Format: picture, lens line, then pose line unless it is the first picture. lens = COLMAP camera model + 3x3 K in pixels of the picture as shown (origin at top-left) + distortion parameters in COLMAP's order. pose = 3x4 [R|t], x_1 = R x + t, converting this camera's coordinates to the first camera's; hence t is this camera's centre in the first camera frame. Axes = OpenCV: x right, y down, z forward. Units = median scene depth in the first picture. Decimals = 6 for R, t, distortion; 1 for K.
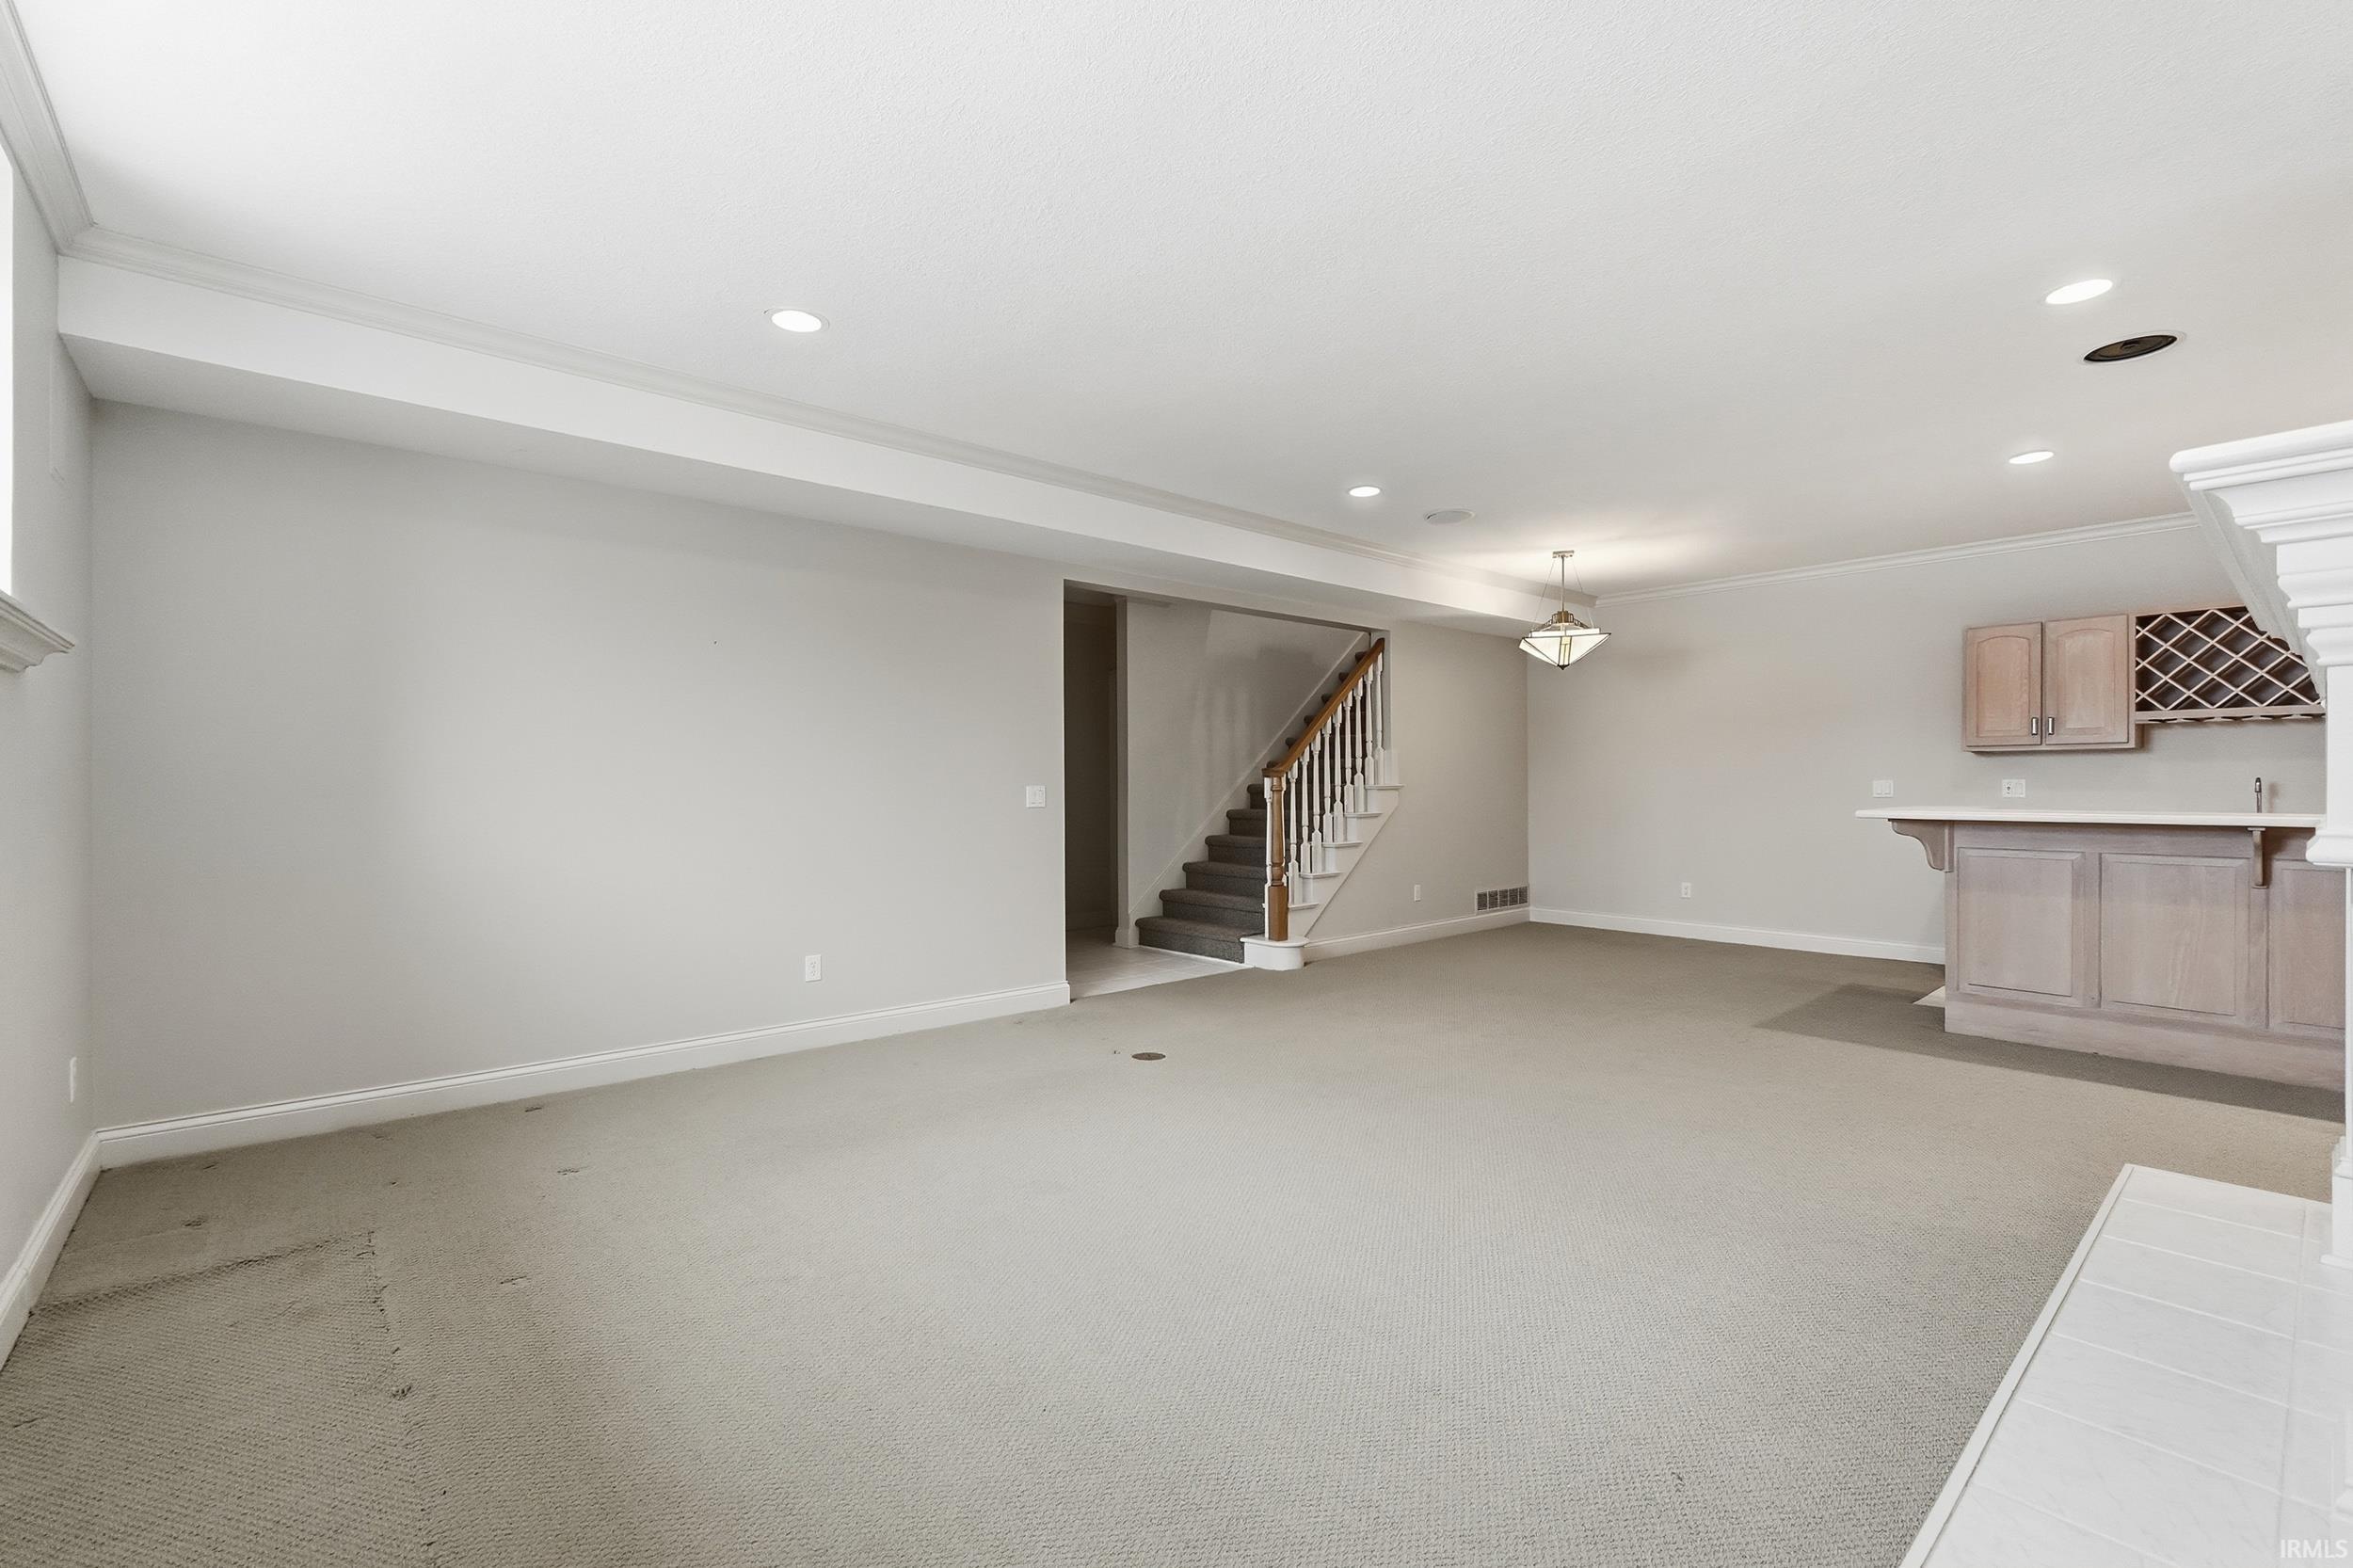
lens RADIAL K [[1012.0, 0, 1166.0], [0, 1012.0, 782.3], [0, 0, 1]] dist [0.003494, -0.000078]
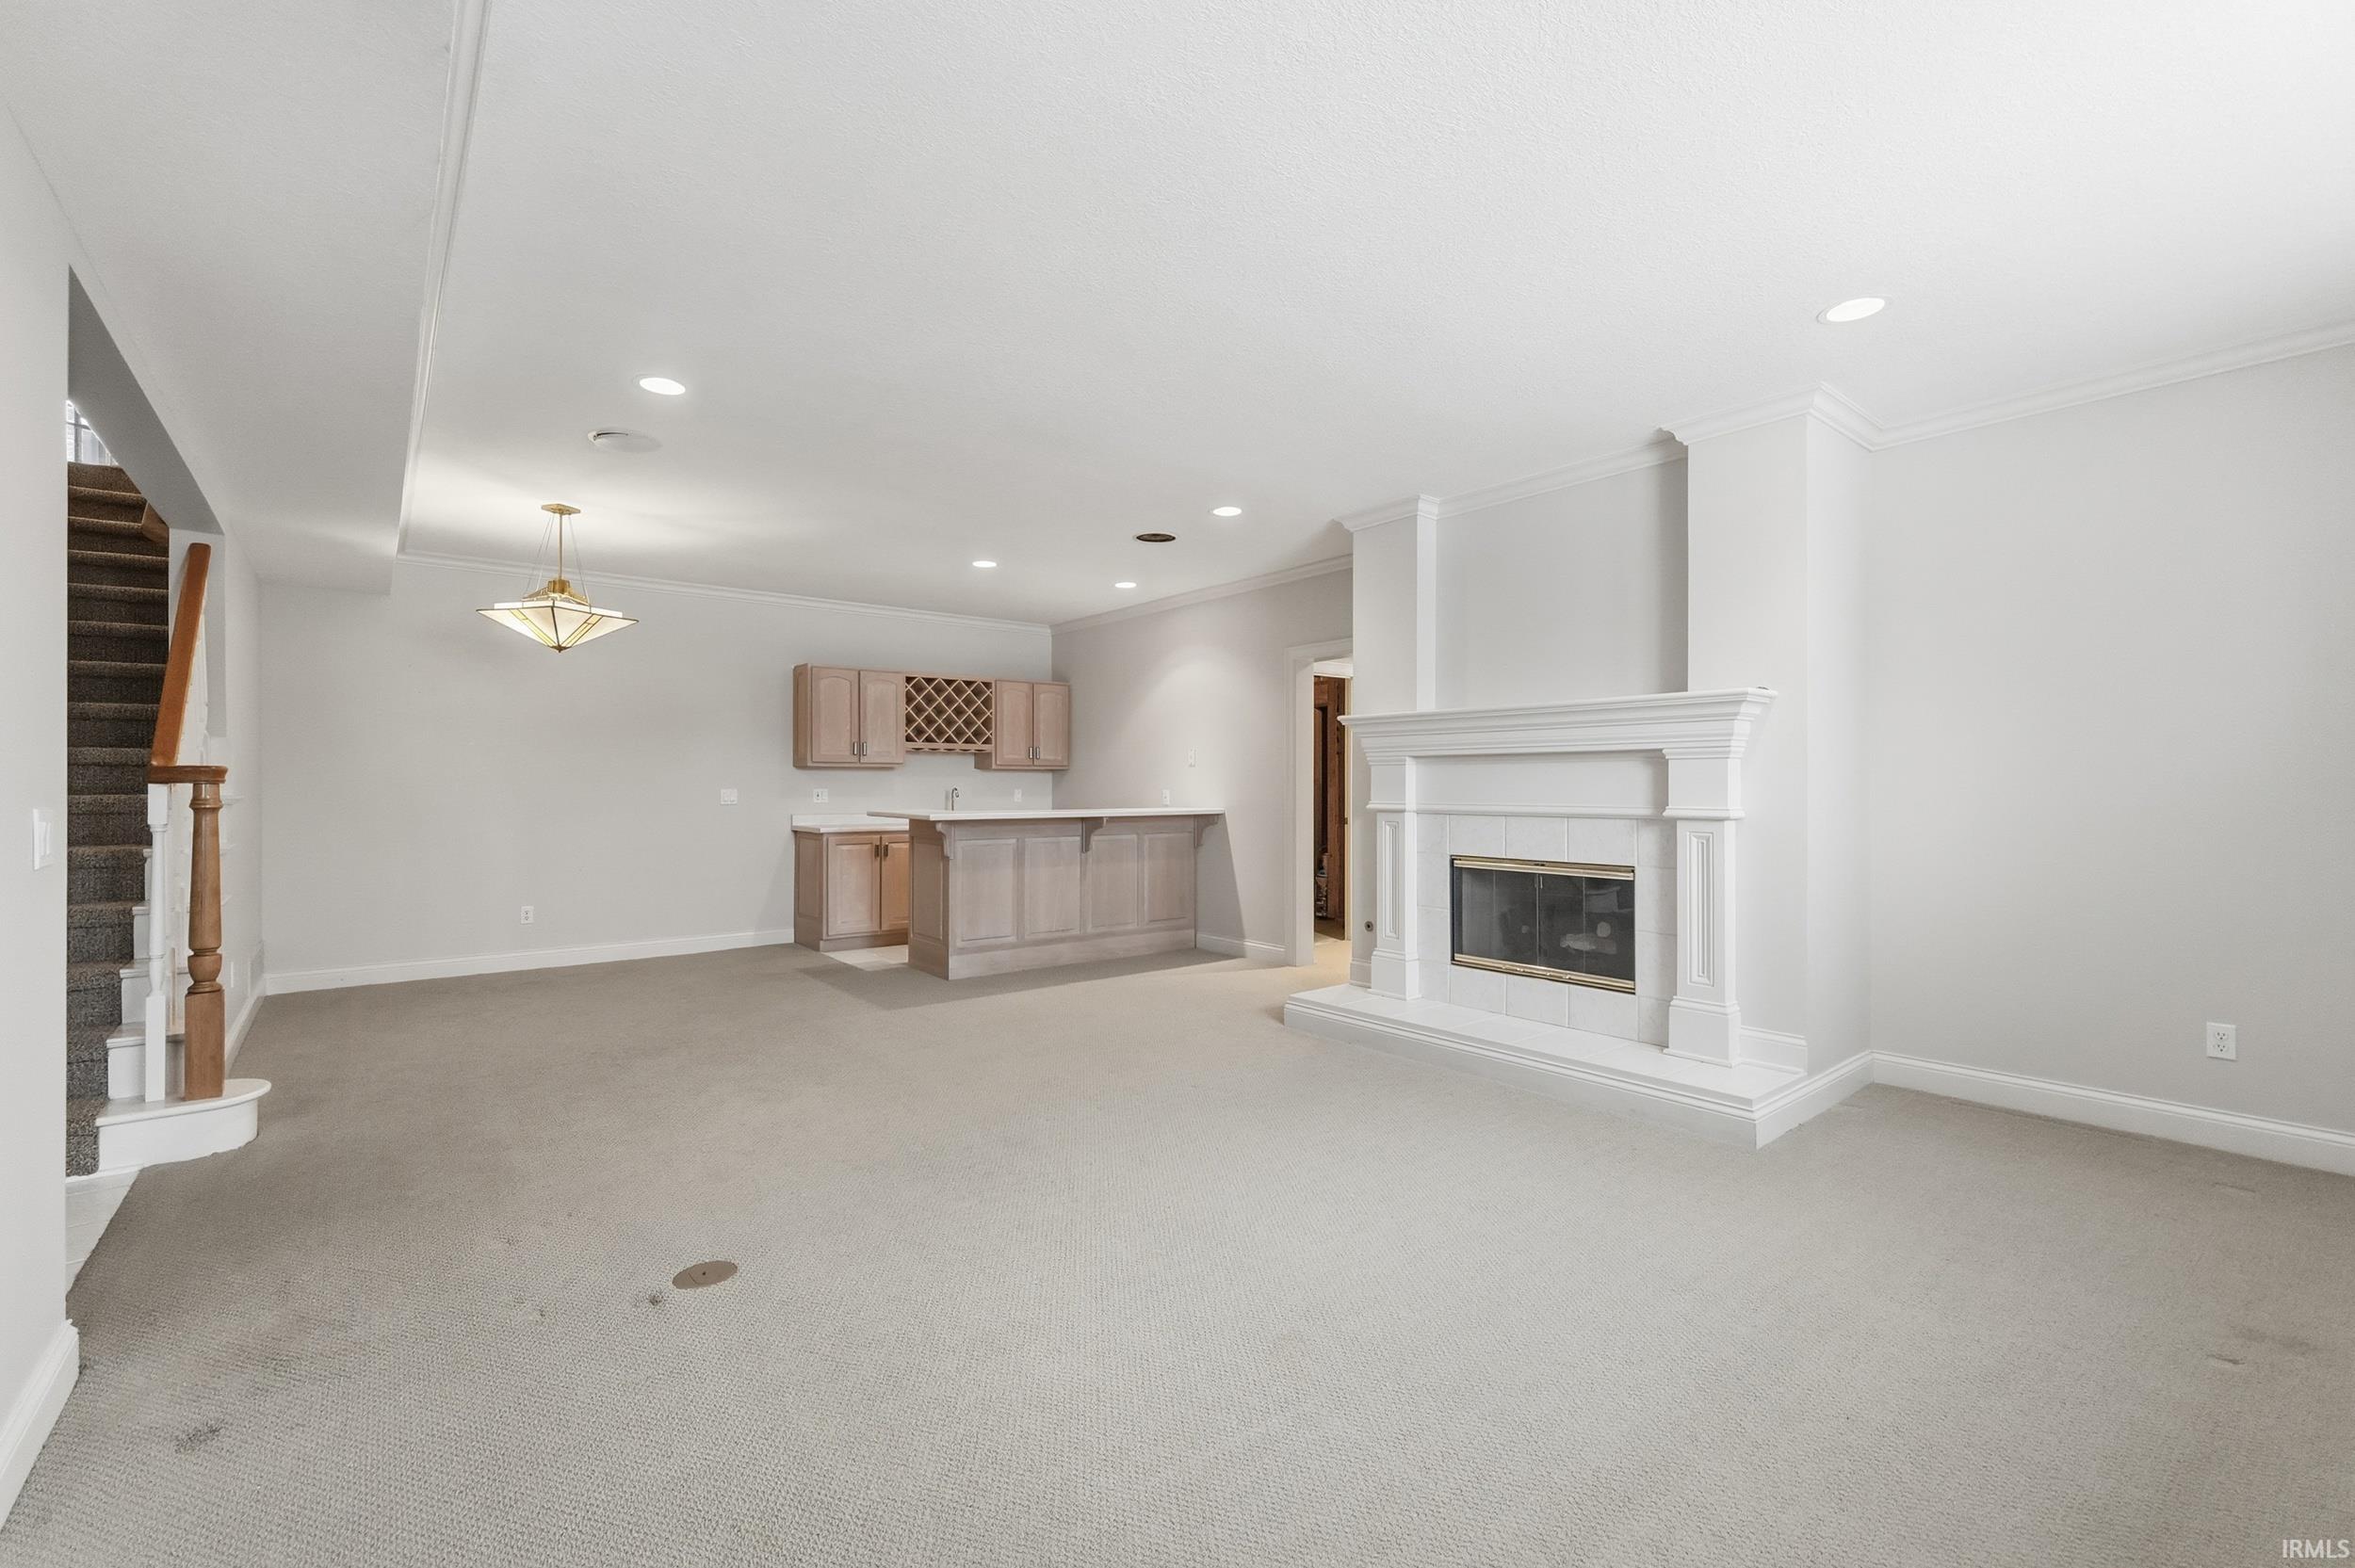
lens RADIAL K [[1012.8, 0, 1174.5], [0, 1012.8, 786.9], [0, 0, 1]] dist [0.003494, -0.000078]
pose [[0.048664, 0.004119, 0.998807, -0.476223], [0.000143, 0.999991, -0.004131, -0.000229], [-0.998815, 0.000344, 0.048663, 0.573257]]
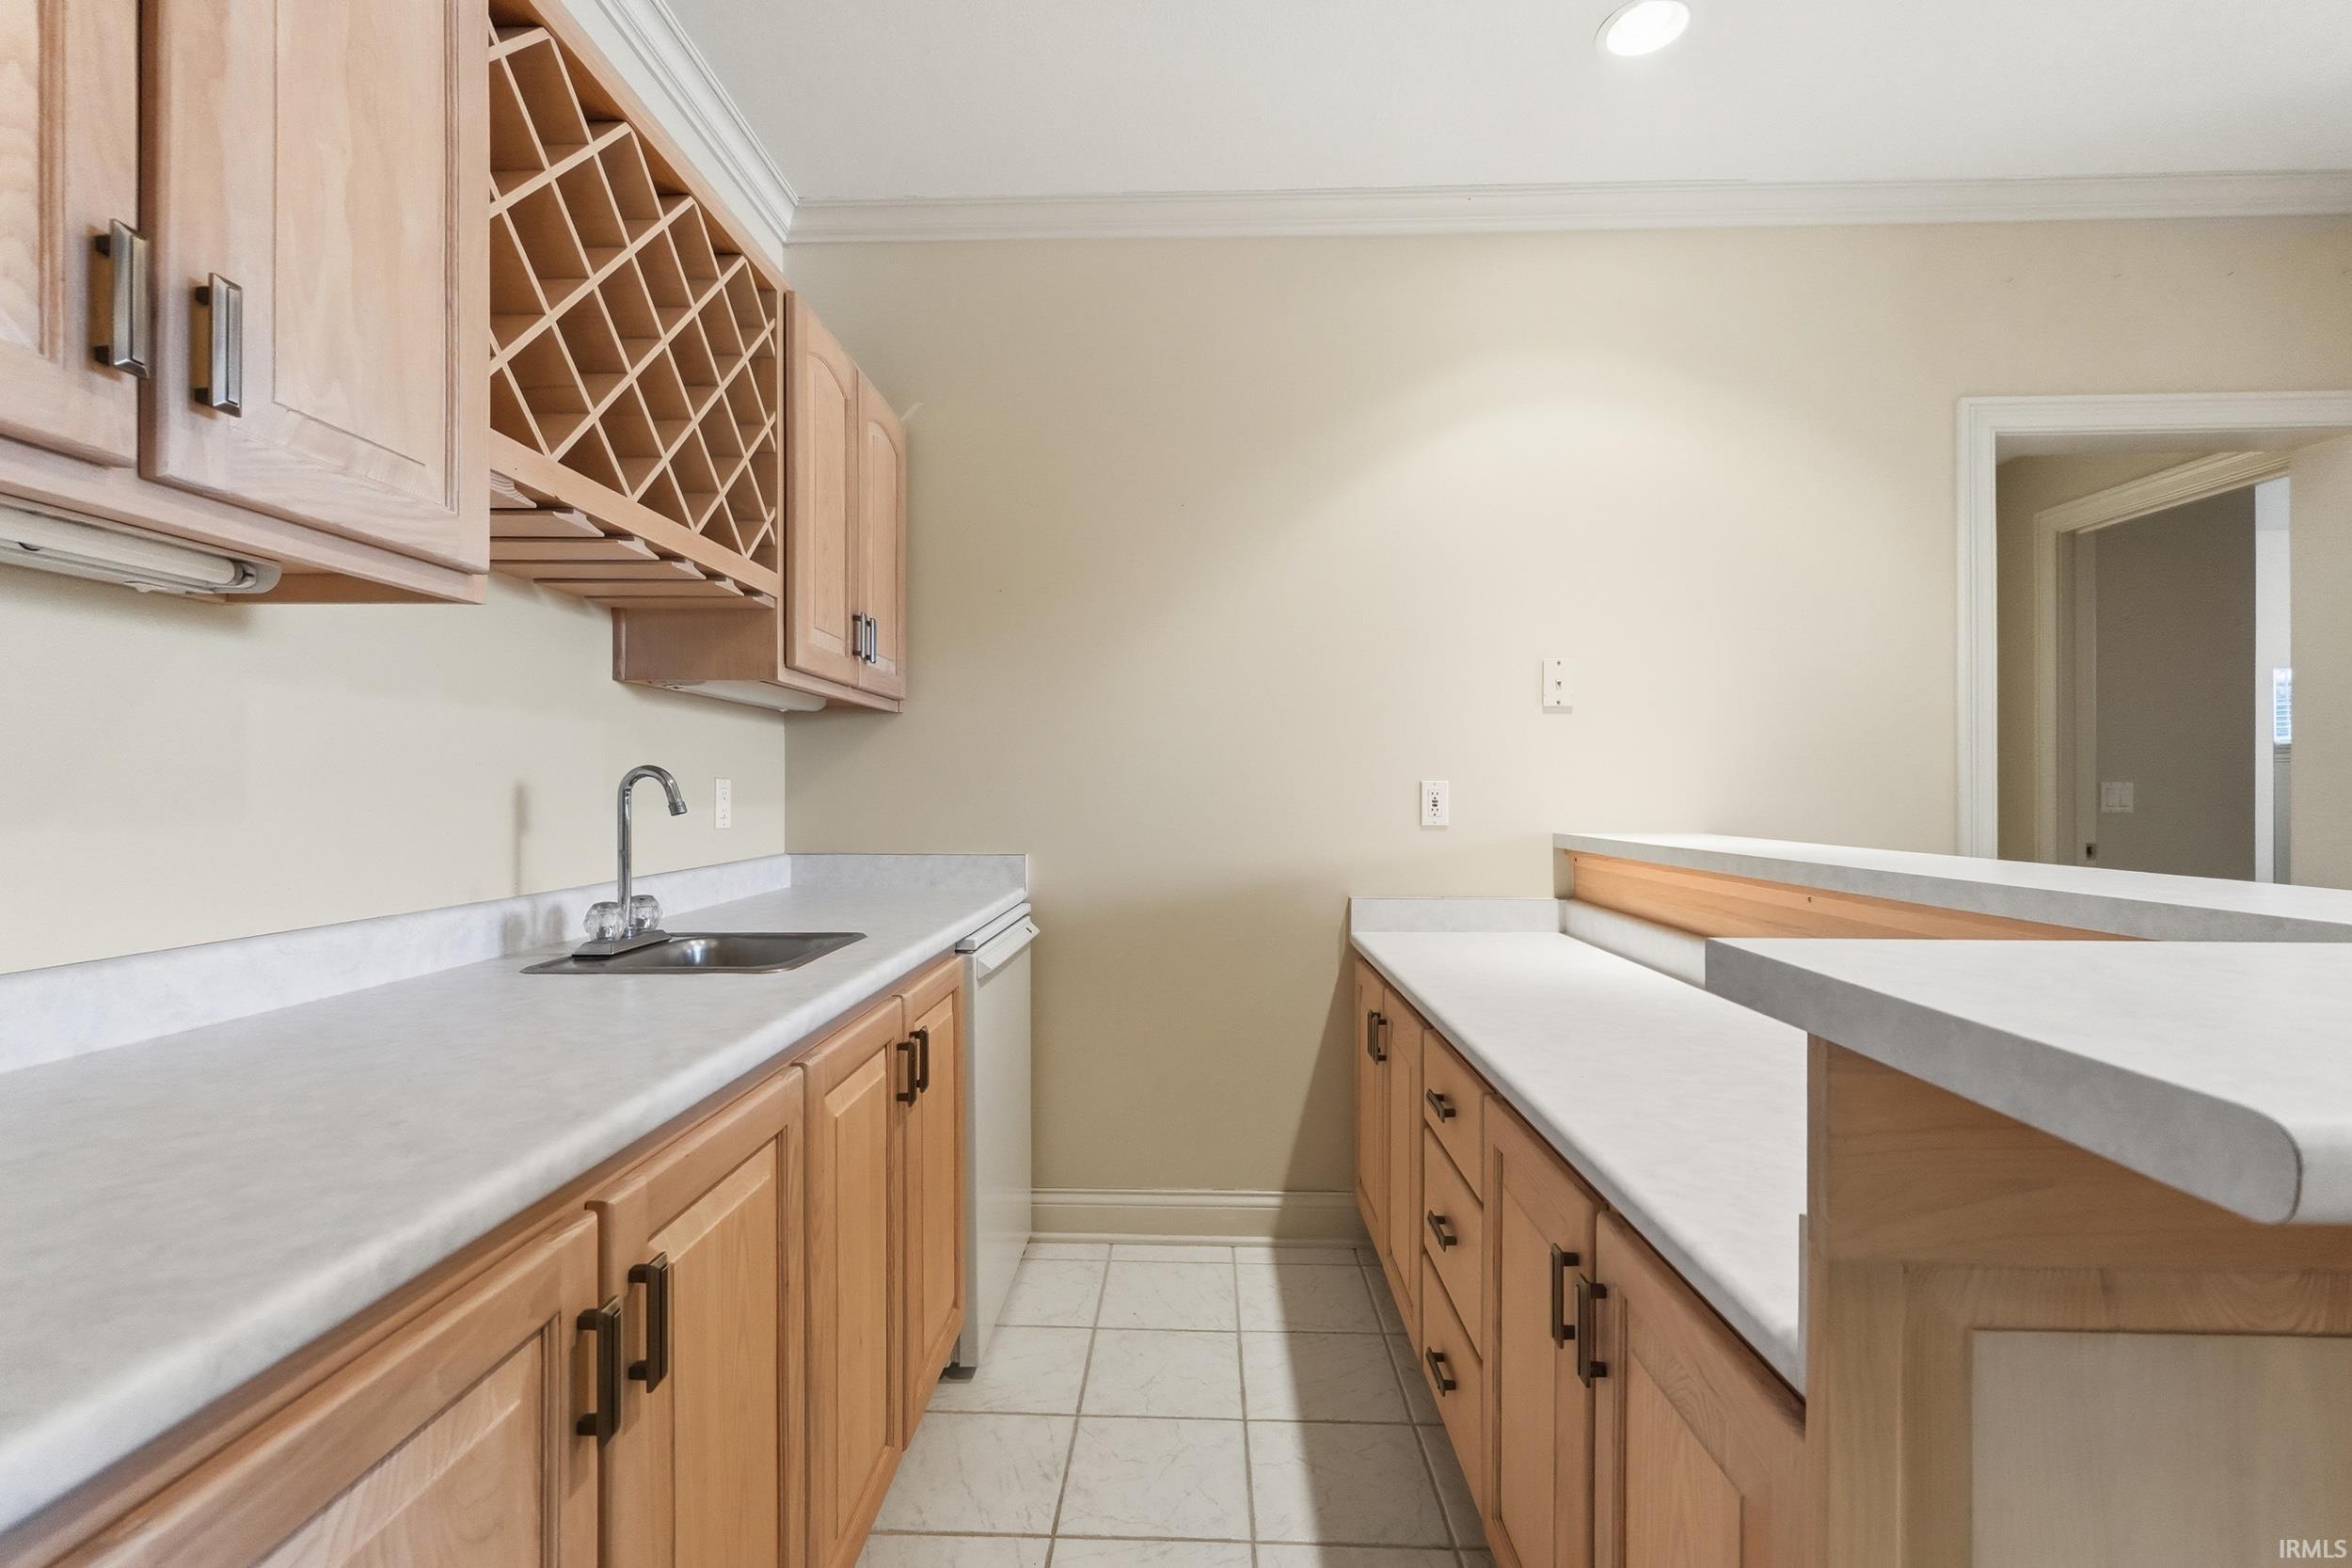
lens RADIAL K [[1011.5, 0, 1168.8], [0, 1011.5, 785.4], [0, 0, 1]] dist [0.003494, -0.000078]
pose [[-0.737140, 0.011807, 0.675637, 0.751446], [0.010089, 0.999928, -0.006467, 0.003971], [-0.675665, 0.002050, -0.737206, 1.100626]]
